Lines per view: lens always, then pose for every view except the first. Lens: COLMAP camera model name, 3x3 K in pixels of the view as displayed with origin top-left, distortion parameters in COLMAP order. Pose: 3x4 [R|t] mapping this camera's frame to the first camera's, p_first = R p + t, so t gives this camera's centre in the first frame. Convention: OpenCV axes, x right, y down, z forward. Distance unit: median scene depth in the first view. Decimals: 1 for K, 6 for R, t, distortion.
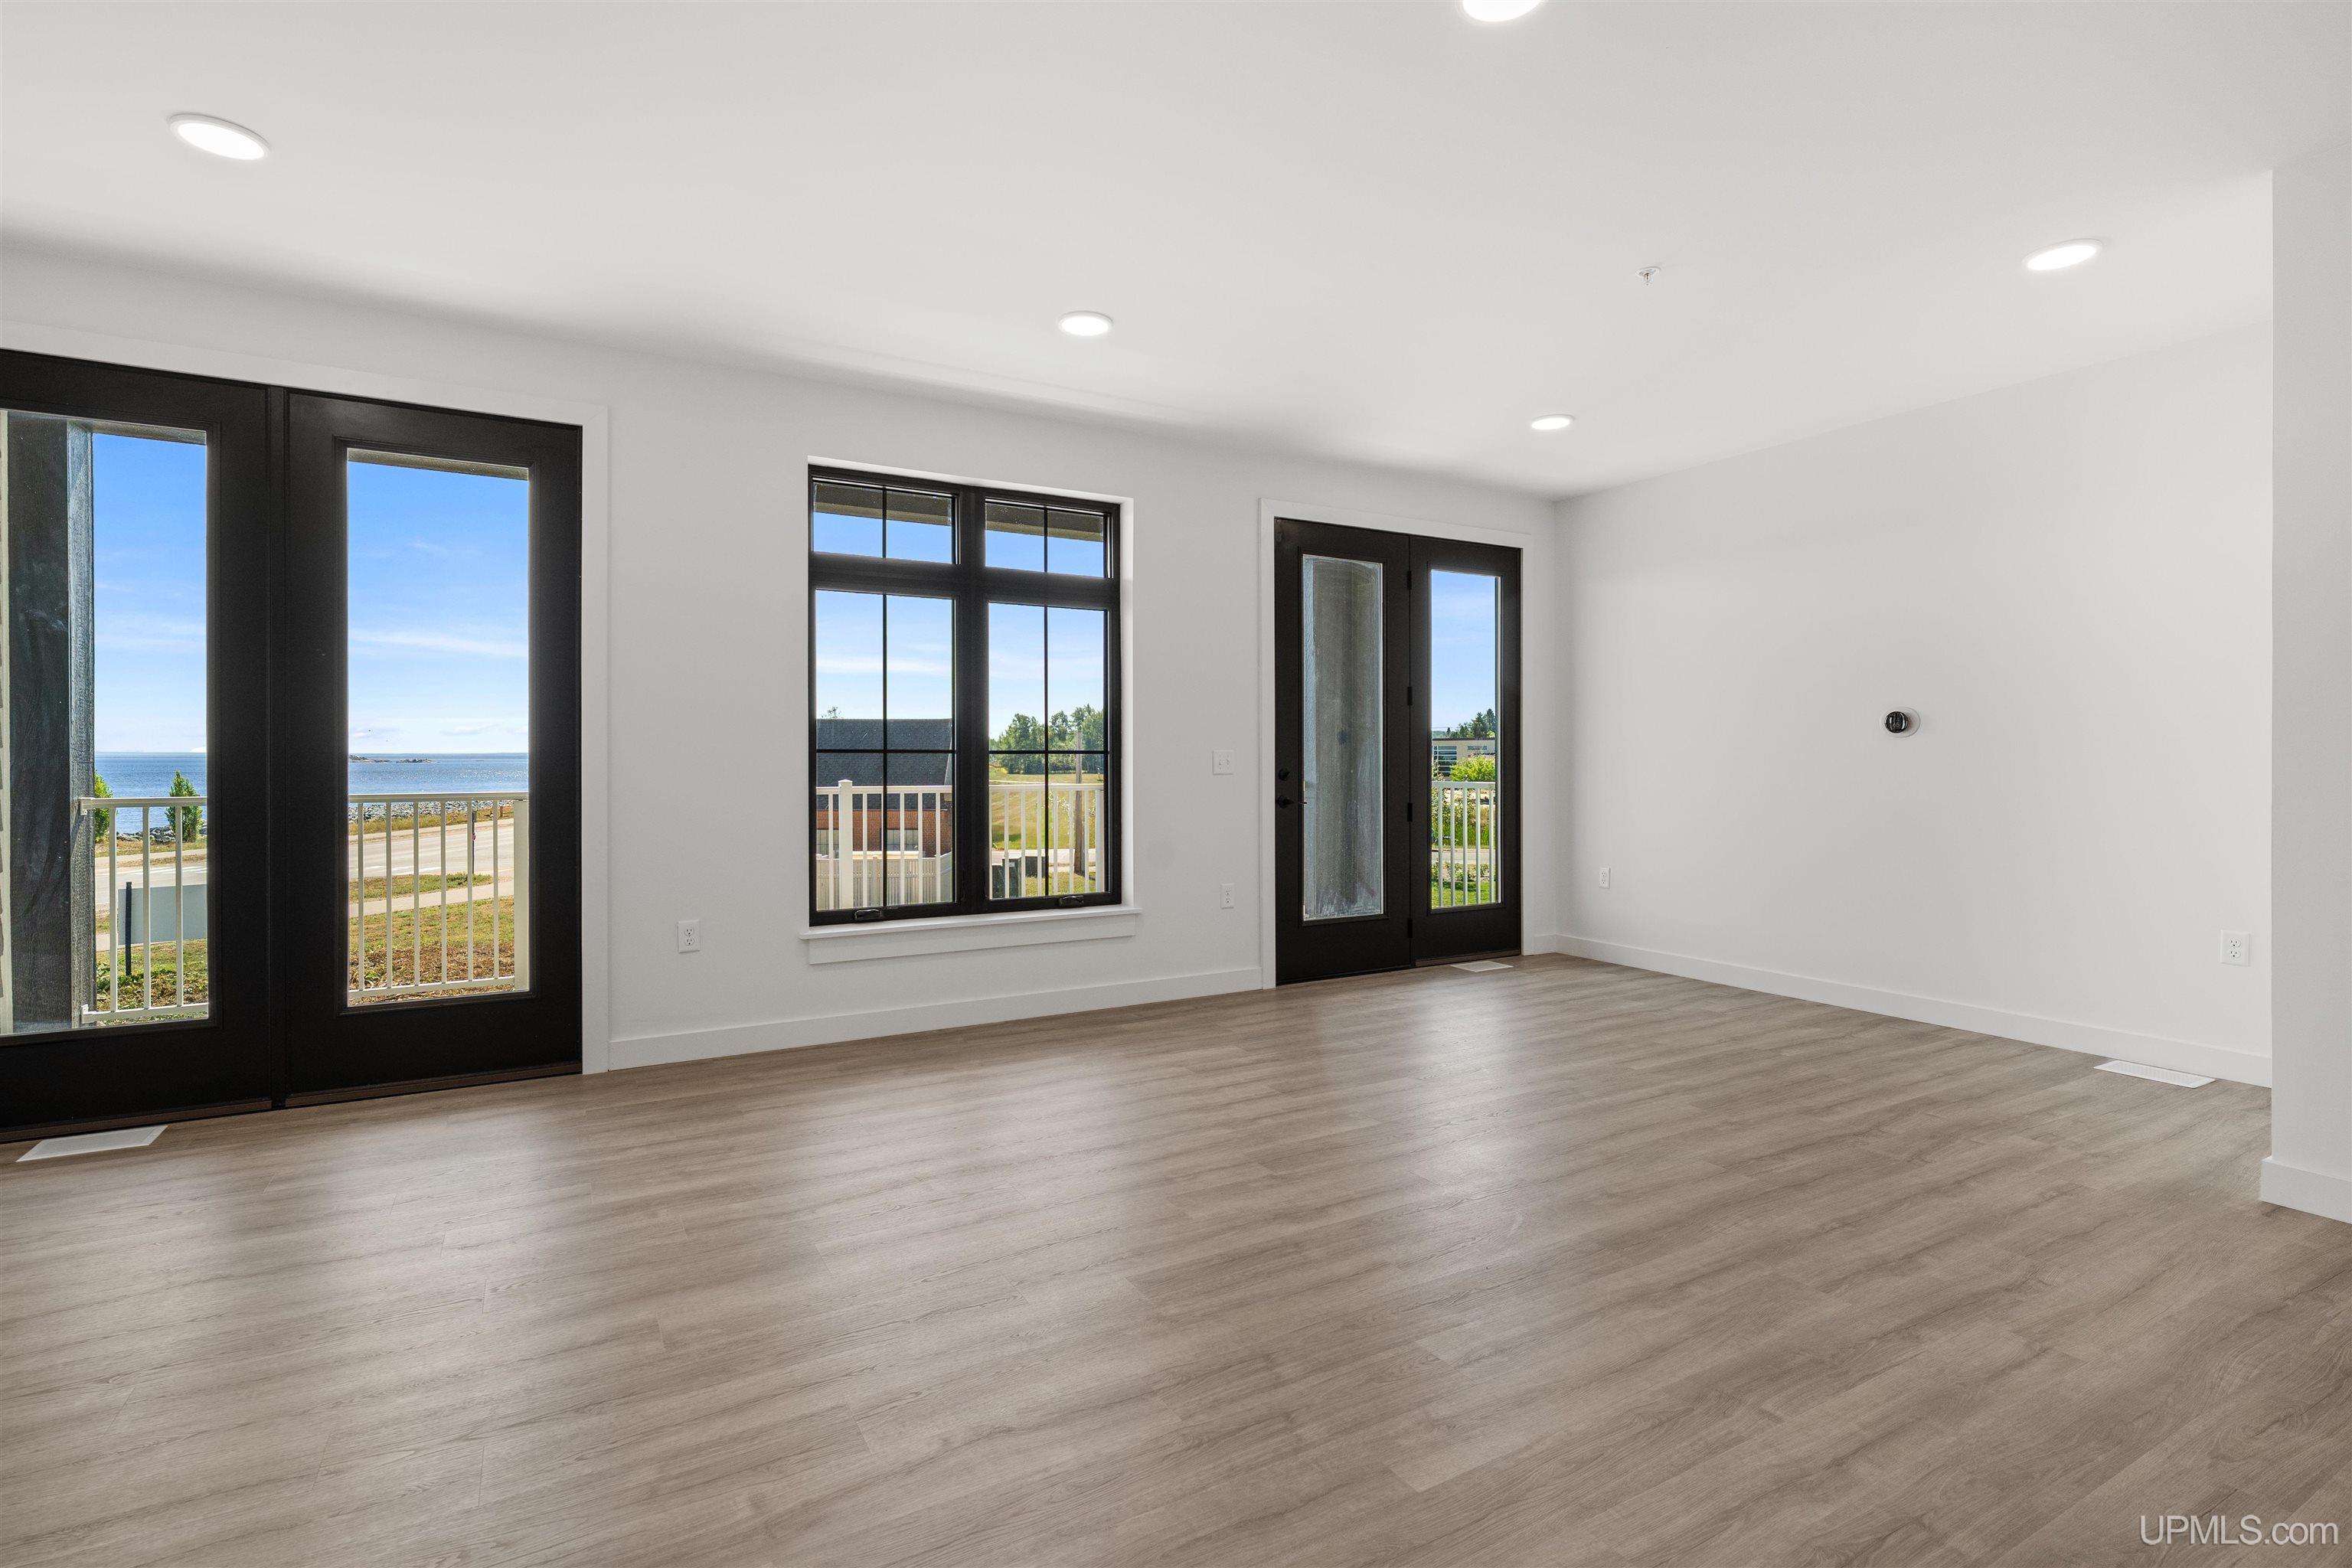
lens RADIAL K [[1120.6, 0, 1152.8], [0, 1120.6, 753.9], [0, 0, 1]] dist [-0.000295, 0.000690]
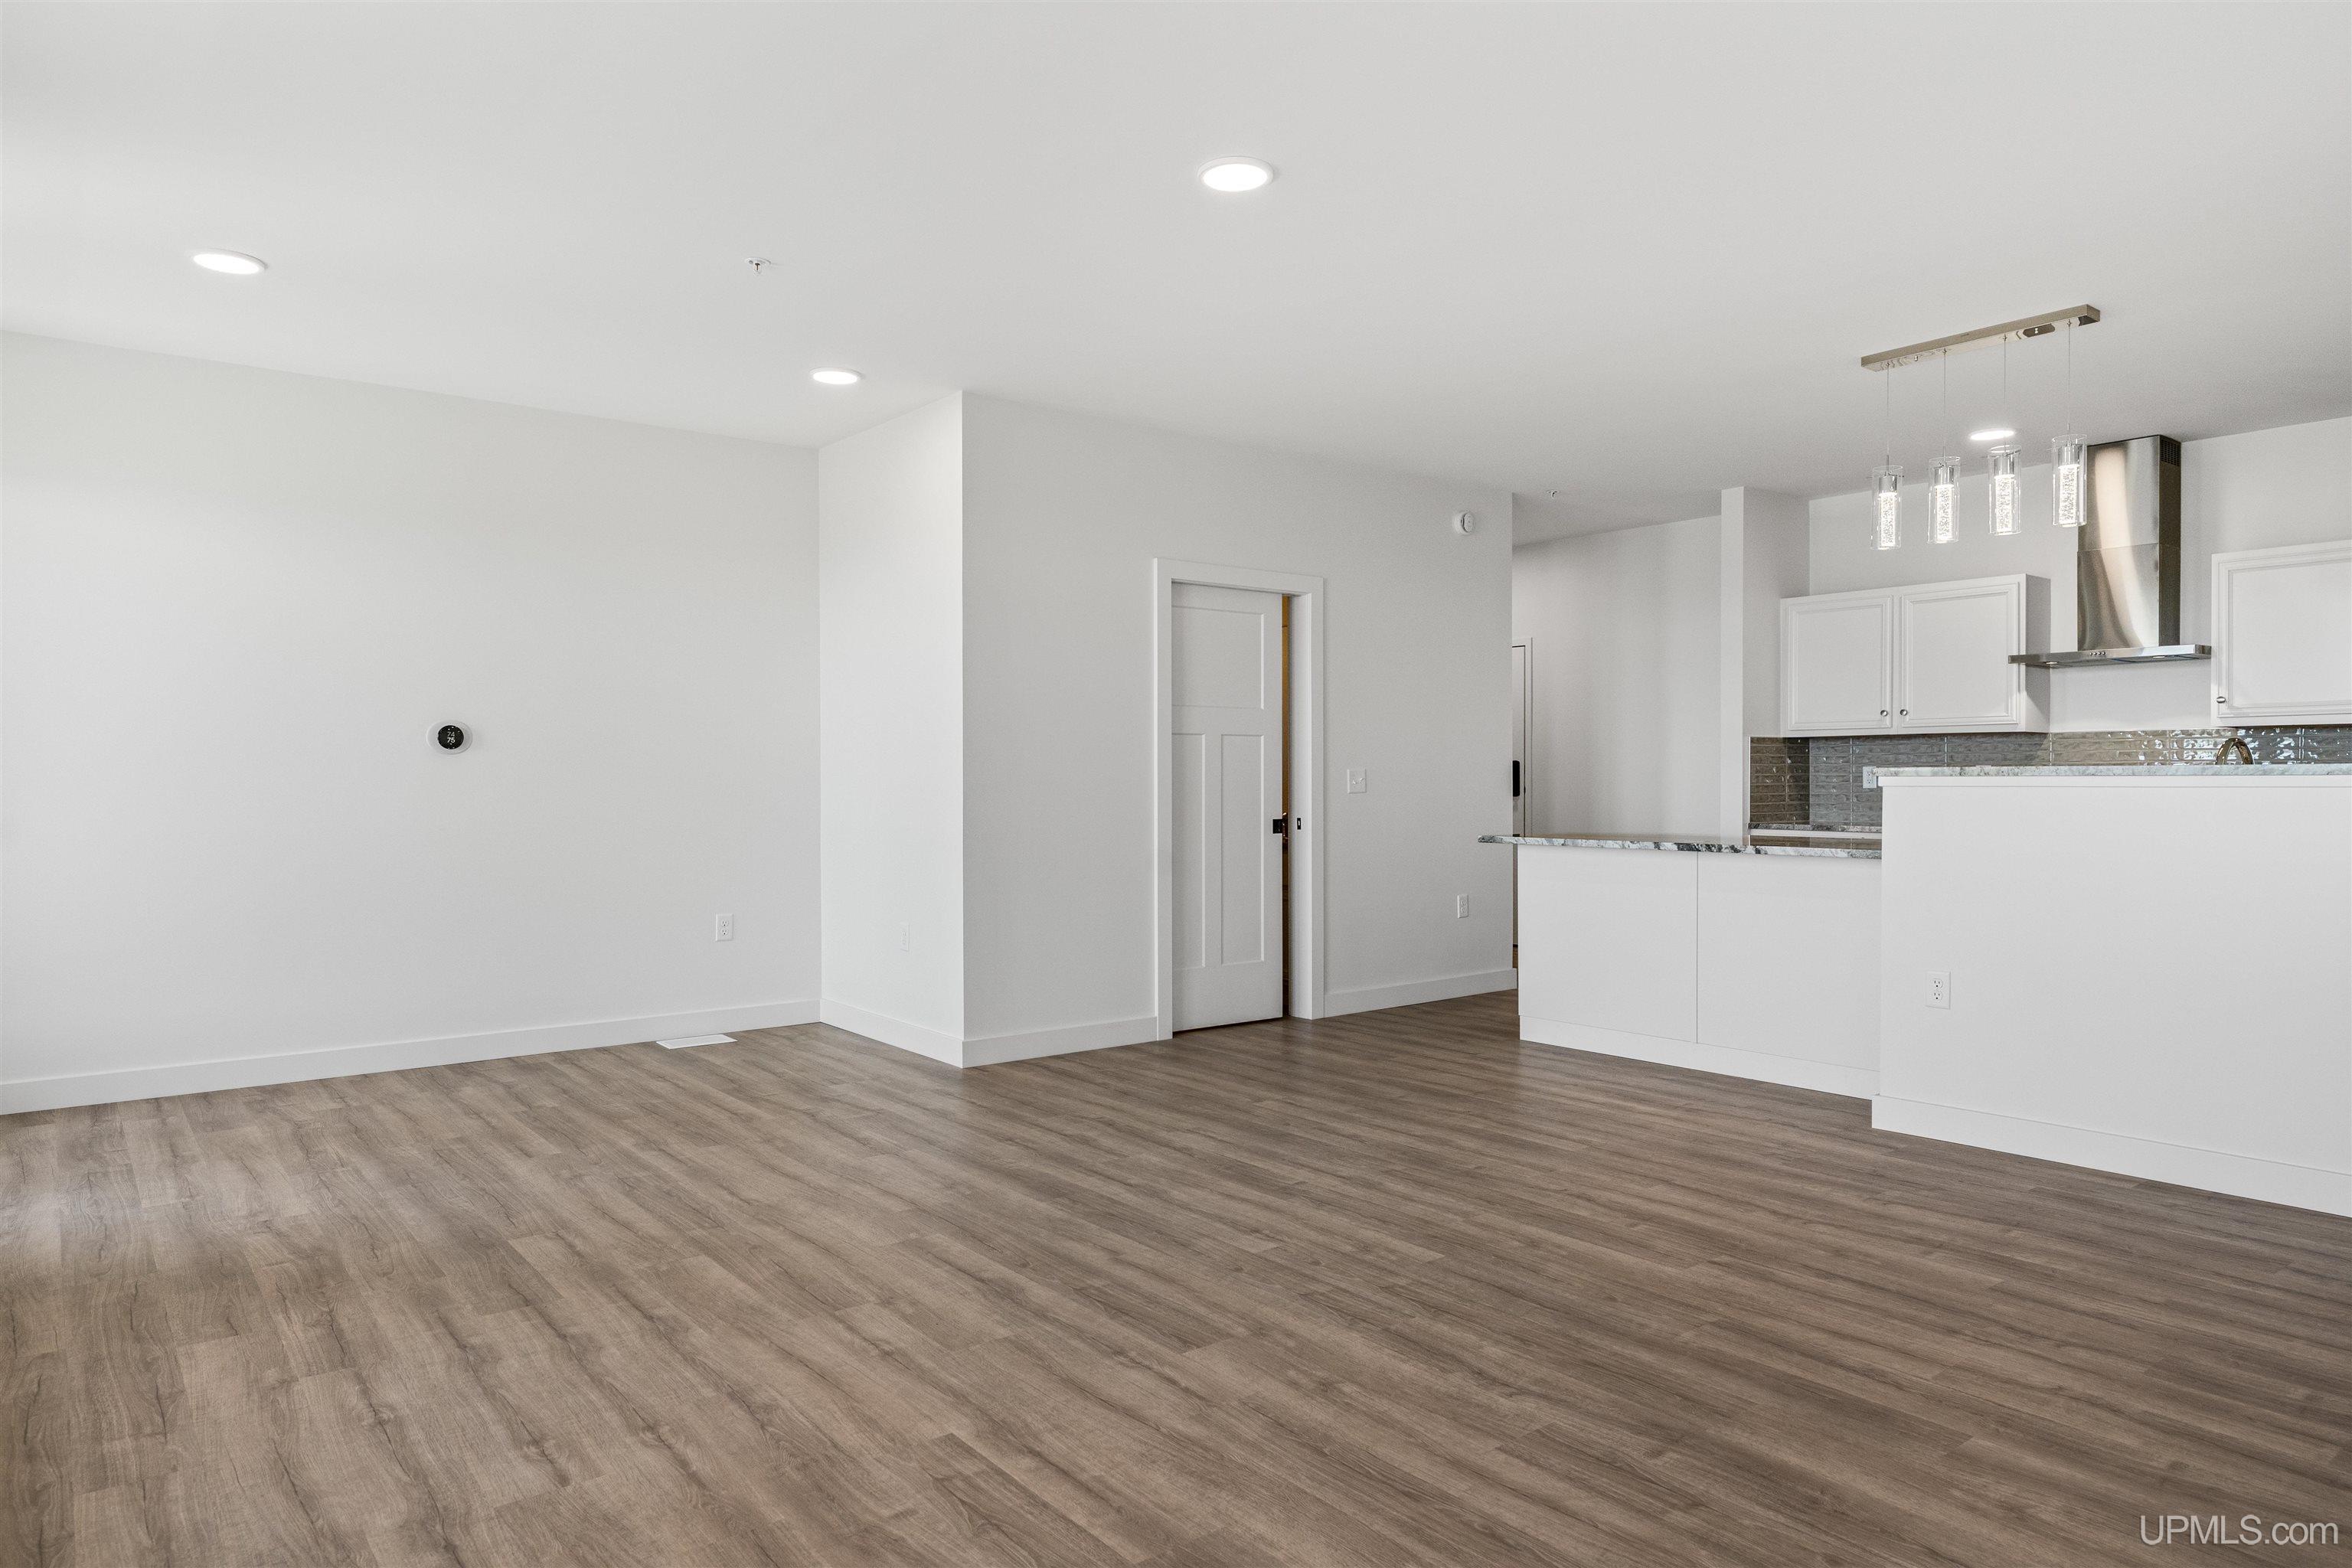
lens RADIAL K [[1445.5, 0, 1216.5], [0, 1445.5, 788.9], [0, 0, 1]] dist [0.007454, -0.006568]
pose [[-0.172194, -0.007624, 0.985034, -0.766602], [-0.001060, 0.999971, 0.007554, 0.002821], [-0.985062, 0.000257, -0.172197, 0.765091]]
